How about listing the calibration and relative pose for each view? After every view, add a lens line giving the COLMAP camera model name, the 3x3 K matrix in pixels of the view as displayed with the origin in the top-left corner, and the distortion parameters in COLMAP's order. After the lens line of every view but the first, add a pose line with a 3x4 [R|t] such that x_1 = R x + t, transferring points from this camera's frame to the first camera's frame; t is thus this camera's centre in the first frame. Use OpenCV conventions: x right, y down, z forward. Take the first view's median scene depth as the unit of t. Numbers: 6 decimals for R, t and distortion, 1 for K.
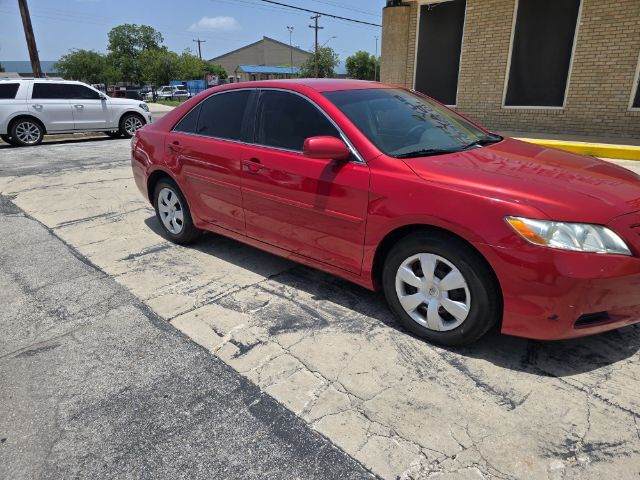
lens RADIAL K [[431.0, 0, 325.0], [0, 431.0, 242.4], [0, 0, 1]] dist [0.038405, -0.036062]
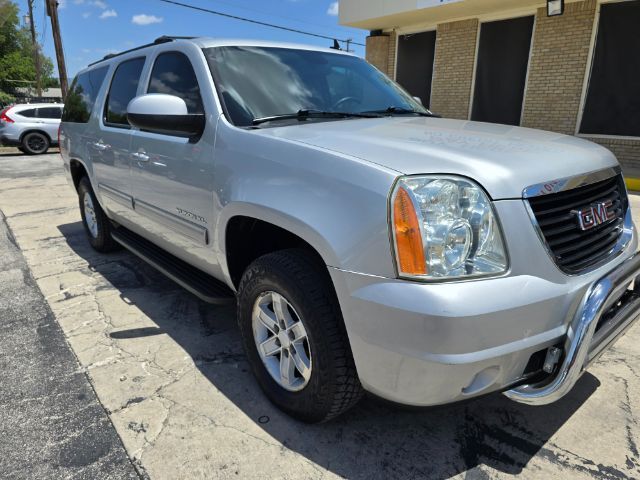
lens RADIAL K [[431.0, 0, 322.4], [0, 431.0, 238.2], [0, 0, 1]] dist [0.038405, -0.036062]
pose [[0.995710, 0.043248, -0.081800, 0.376647], [-0.047173, 0.997796, -0.046673, 0.043553], [0.079601, 0.050332, 0.995555, -0.170963]]
